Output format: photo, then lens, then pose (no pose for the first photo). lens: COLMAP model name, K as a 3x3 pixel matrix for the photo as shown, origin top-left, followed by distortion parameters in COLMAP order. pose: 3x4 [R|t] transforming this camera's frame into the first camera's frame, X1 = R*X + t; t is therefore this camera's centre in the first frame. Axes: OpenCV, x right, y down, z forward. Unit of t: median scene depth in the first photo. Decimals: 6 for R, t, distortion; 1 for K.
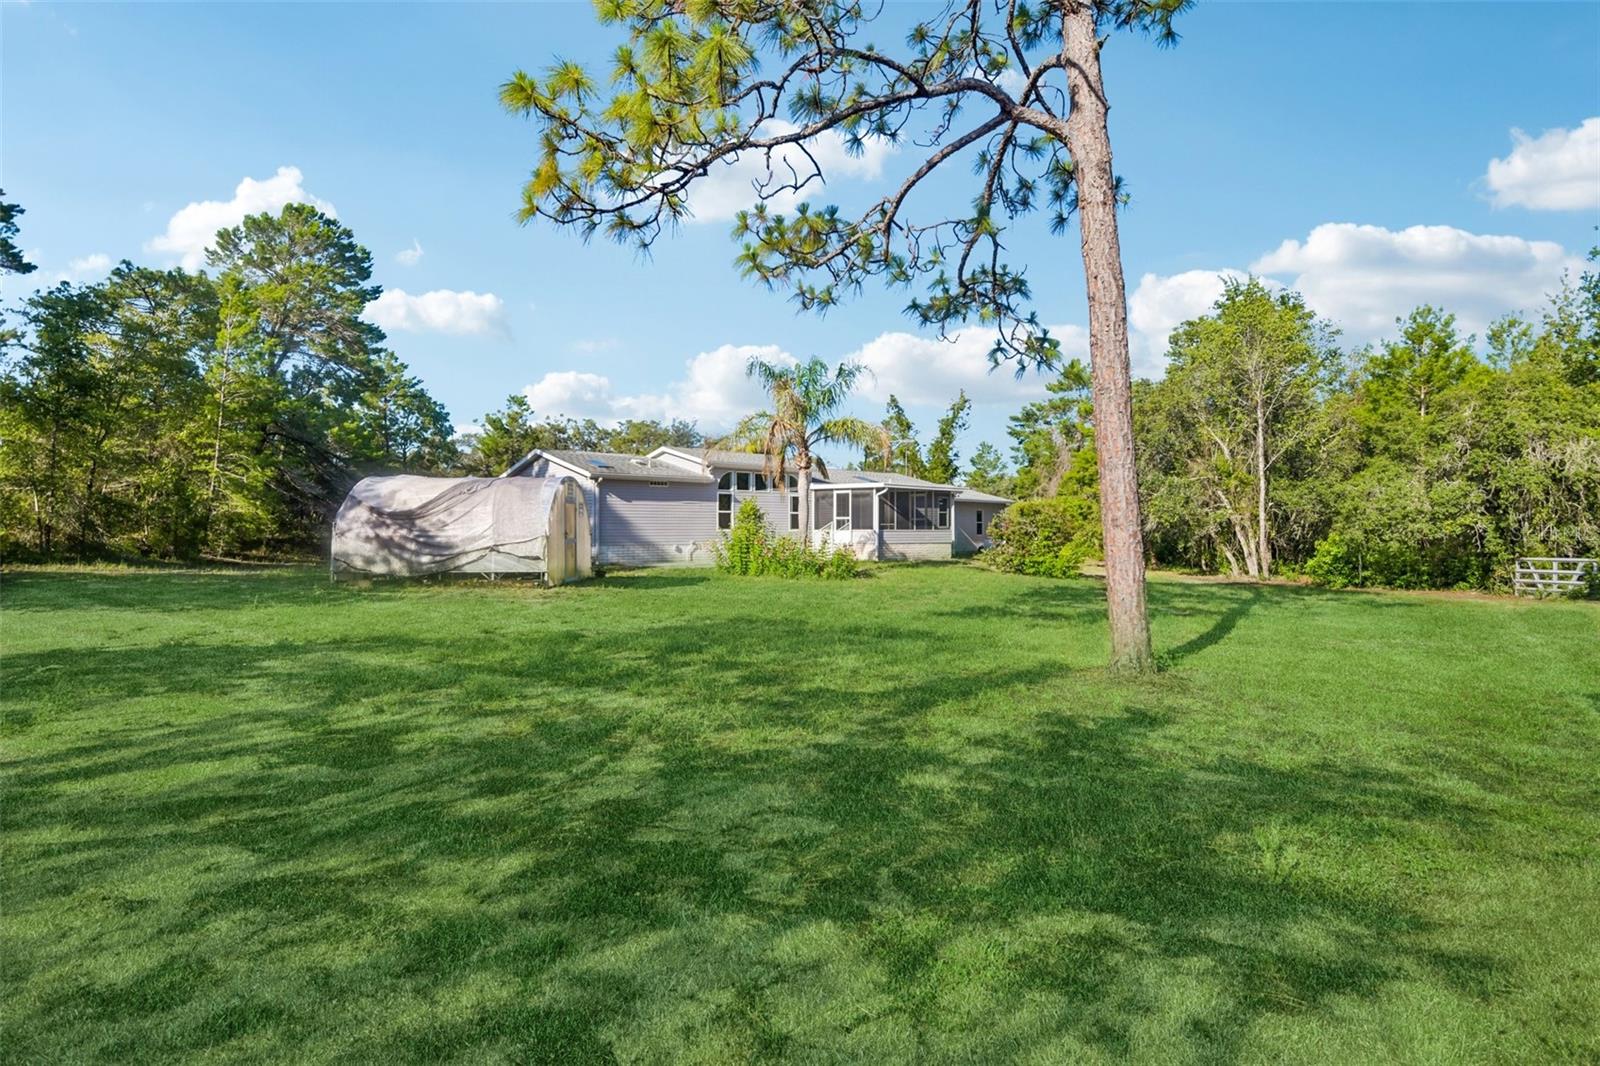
lens RADIAL K [[901.5, 0, 800.0], [0, 901.5, 533.0], [0, 0, 1]] dist [-0.002915, -0.000299]
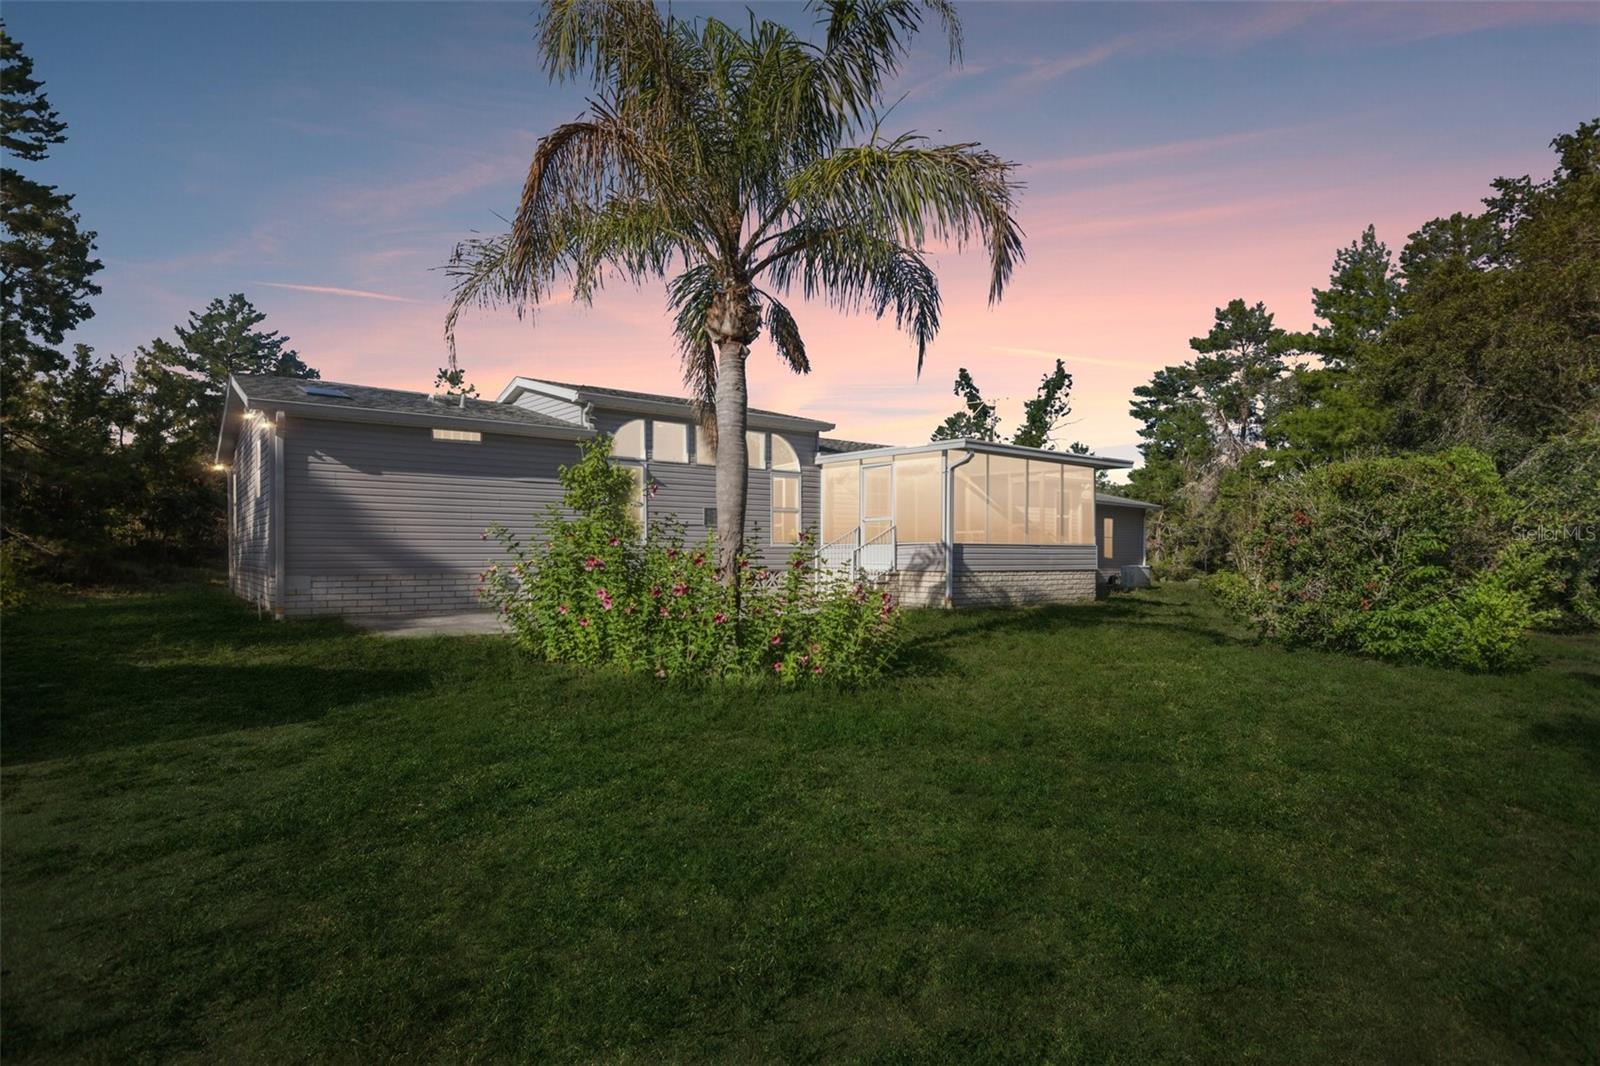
lens RADIAL K [[901.5, 0, 800.0], [0, 901.5, 533.0], [0, 0, 1]] dist [-0.002915, -0.000299]
pose [[0.997670, -0.002306, -0.068187, 0.022515], [0.000220, 0.999532, -0.030582, 0.003693], [0.068226, 0.030496, 0.997204, 0.299015]]
